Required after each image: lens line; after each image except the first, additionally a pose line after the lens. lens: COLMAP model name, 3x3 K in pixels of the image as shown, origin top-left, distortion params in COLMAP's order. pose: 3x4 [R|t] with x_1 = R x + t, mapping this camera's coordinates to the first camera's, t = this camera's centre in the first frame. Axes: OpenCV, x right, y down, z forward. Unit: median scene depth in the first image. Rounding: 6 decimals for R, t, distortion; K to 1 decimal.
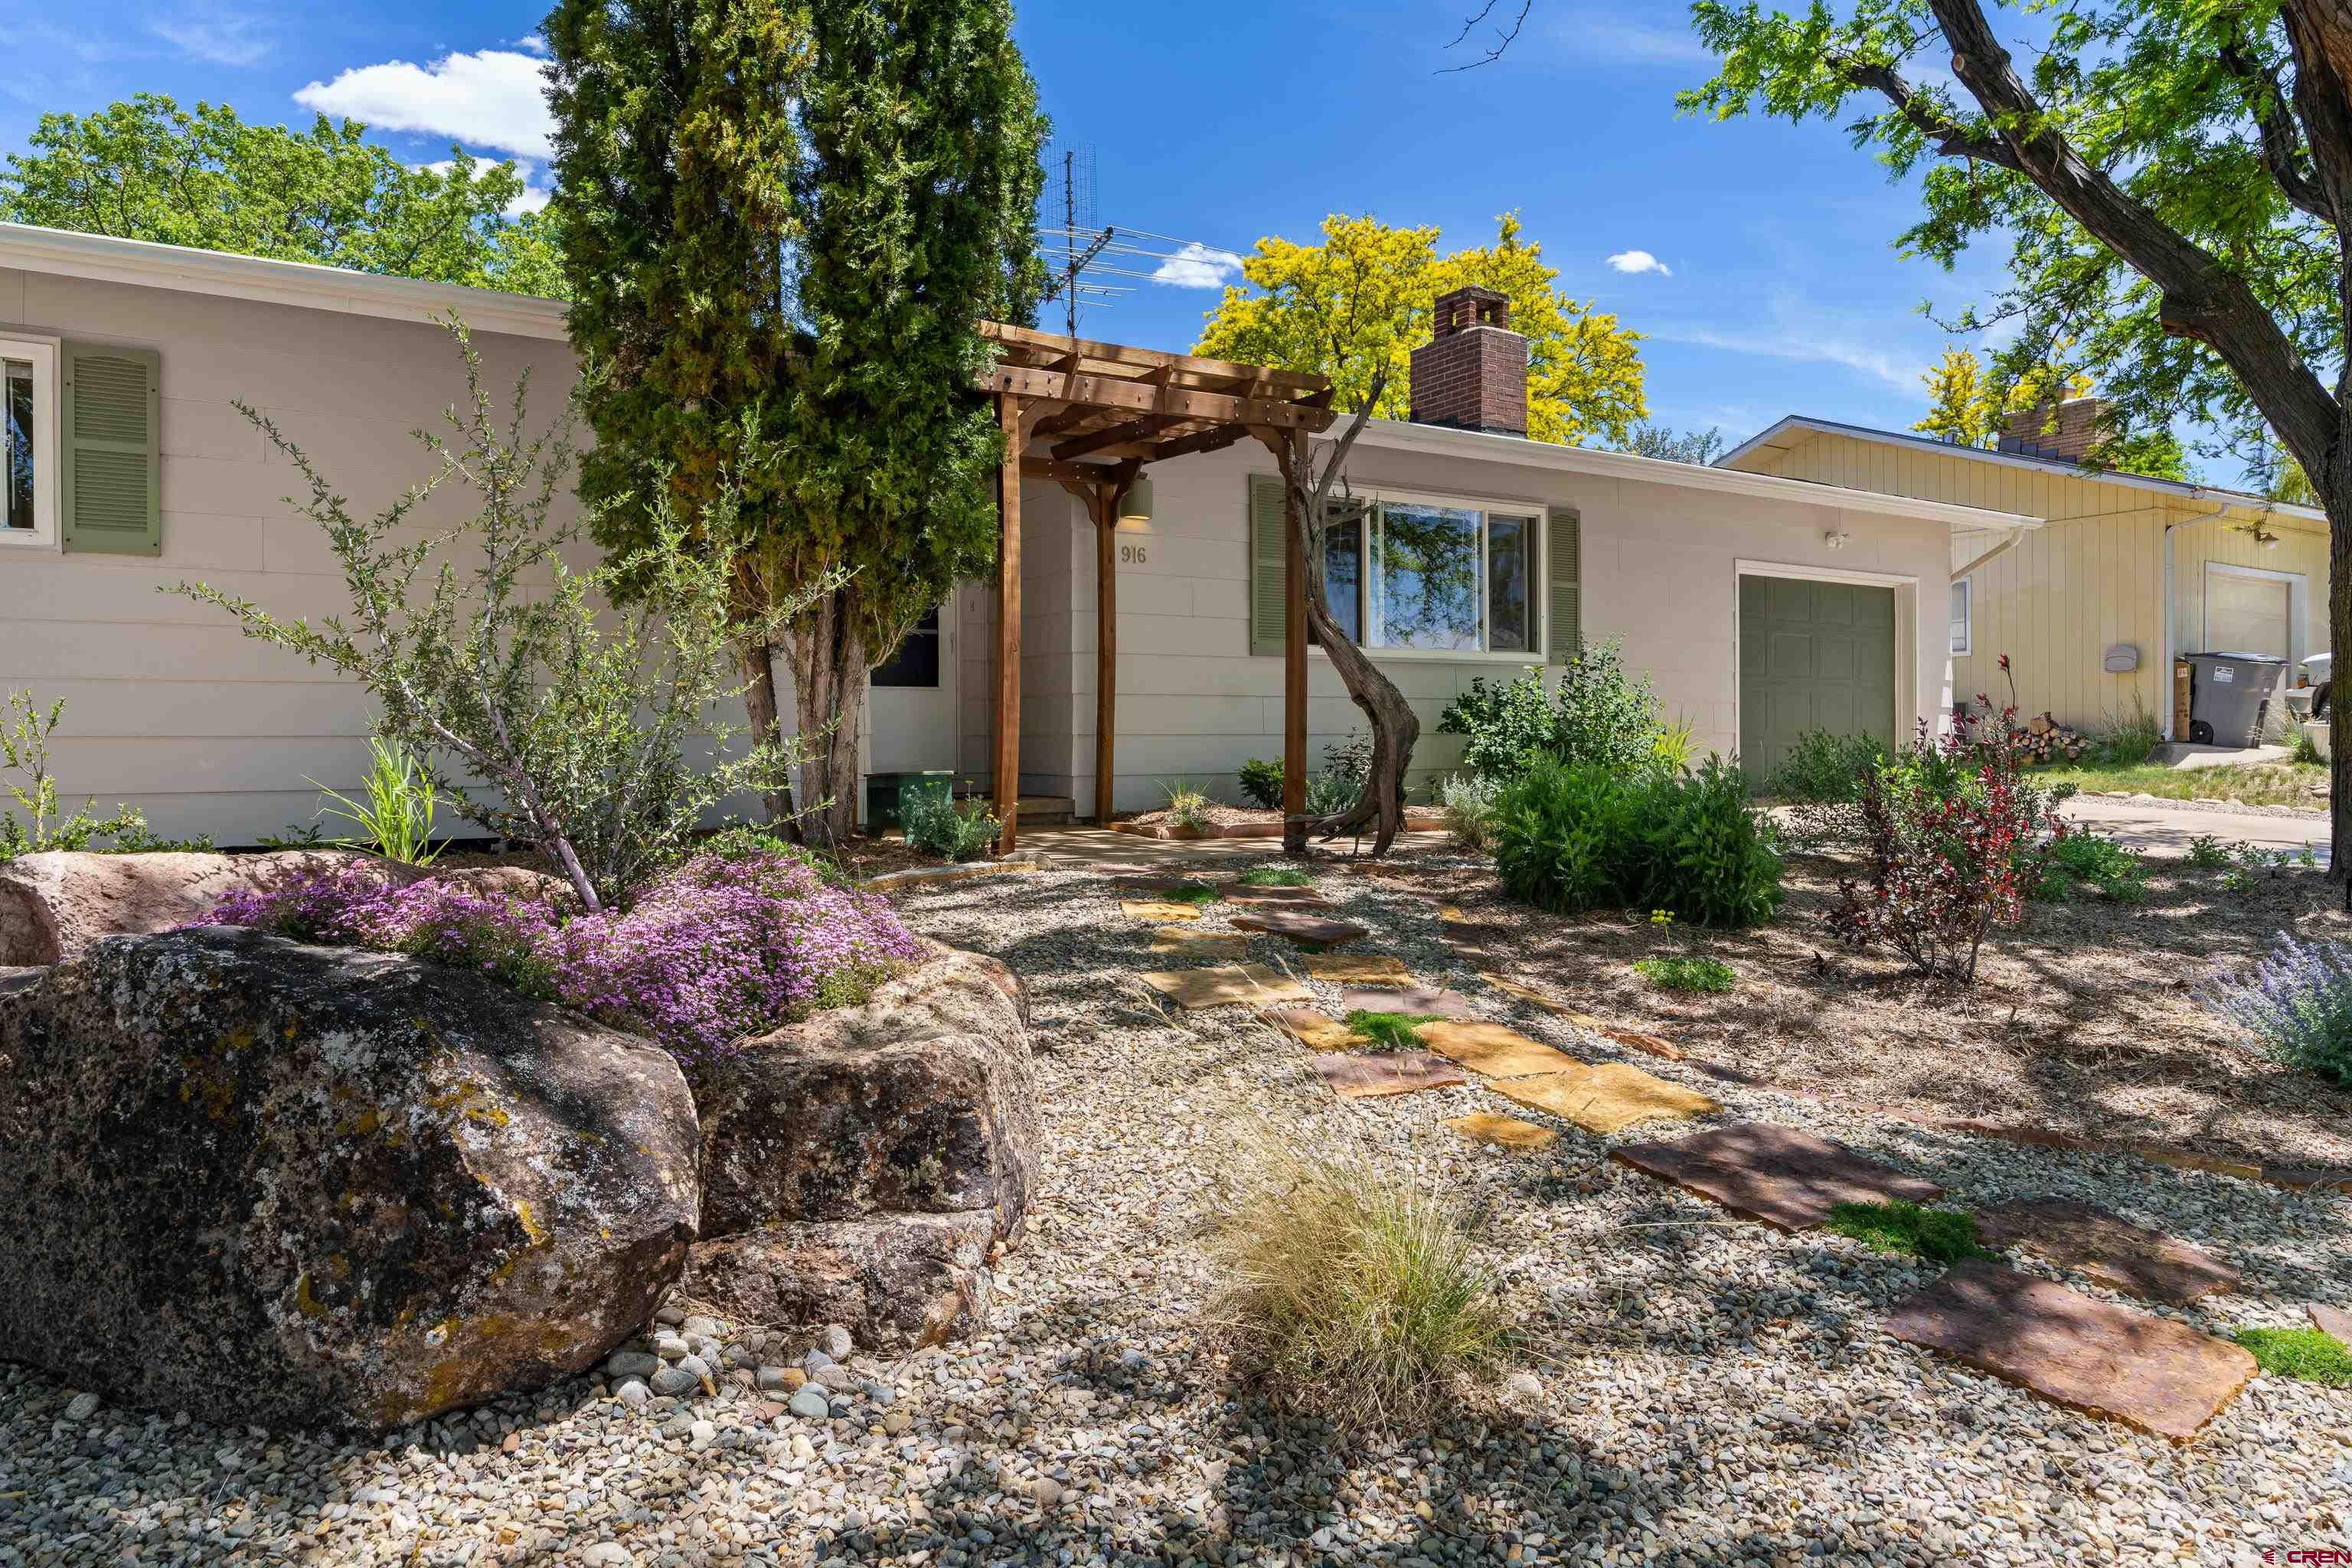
lens RADIAL K [[1491.8, 0, 1176.0], [0, 1491.8, 784.0], [0, 0, 1]] dist [-0.000135, -0.000015]
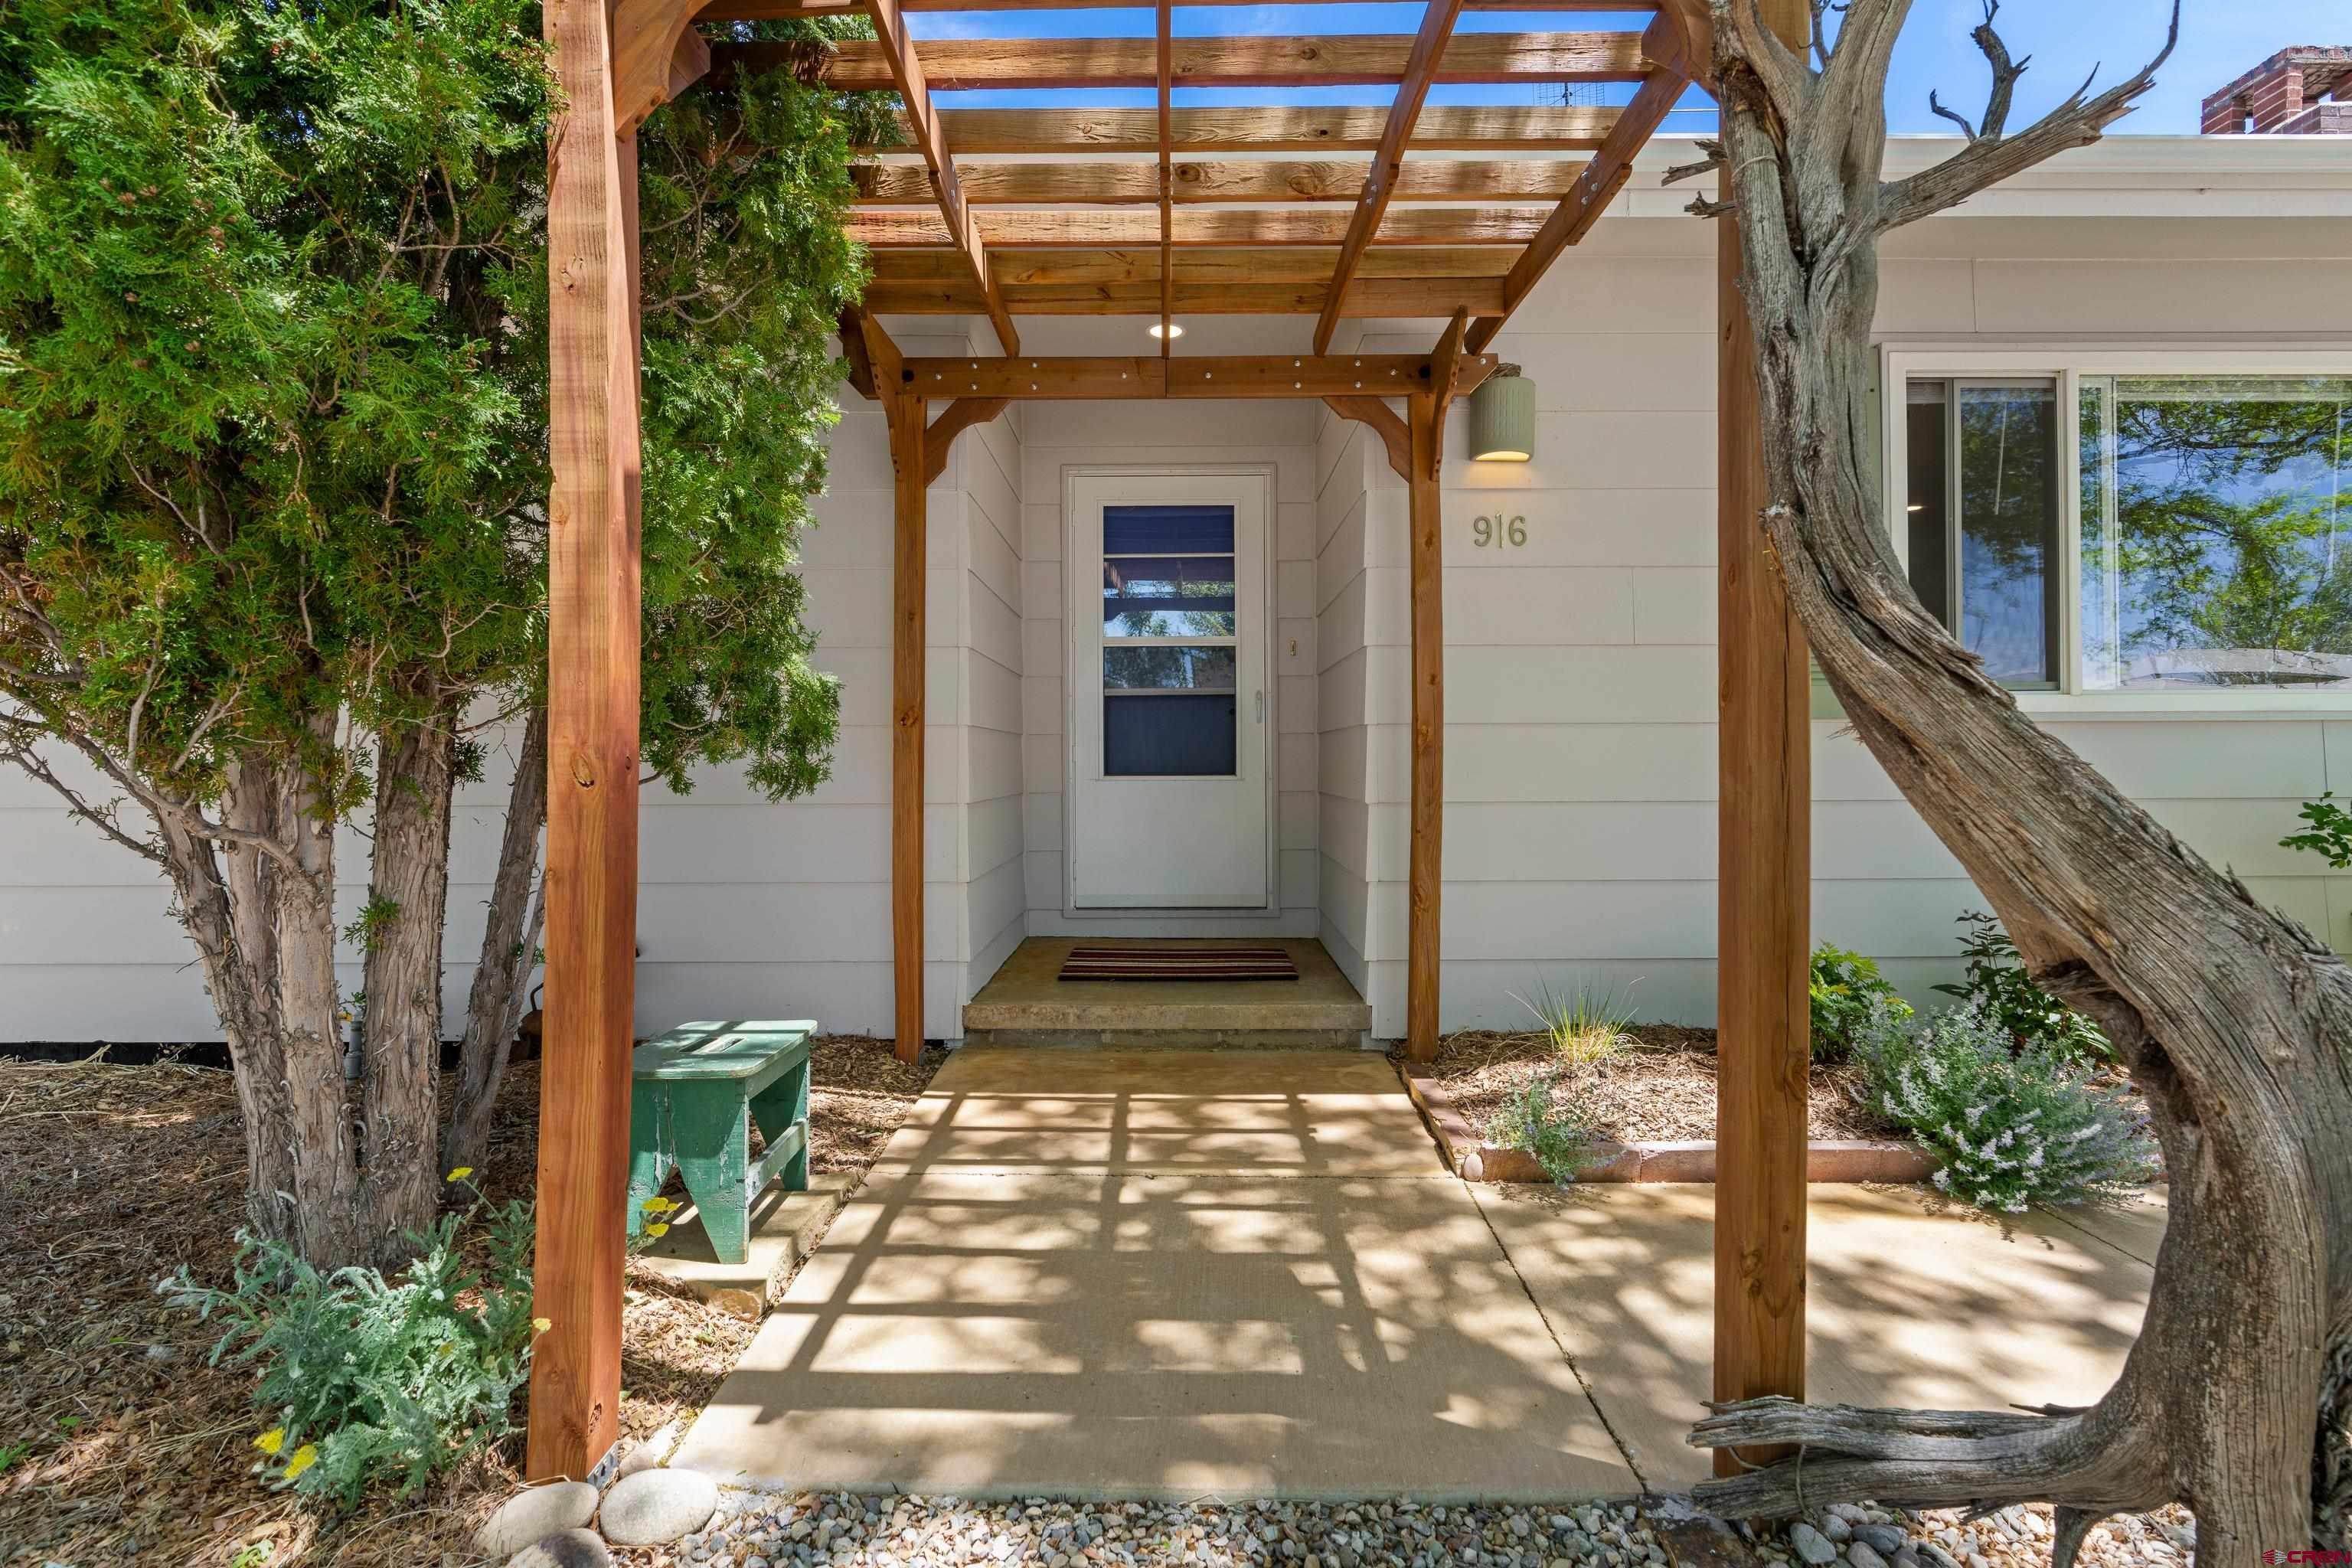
lens RADIAL K [[1083.8, 0, 1182.0], [0, 1083.8, 775.3], [0, 0, 1]] dist [-0.006633, 0.000694]
pose [[0.852754, 0.004277, -0.522295, 0.074842], [-0.007410, 0.999965, -0.003909, -0.068412], [0.522260, 0.007204, 0.852756, 0.633123]]
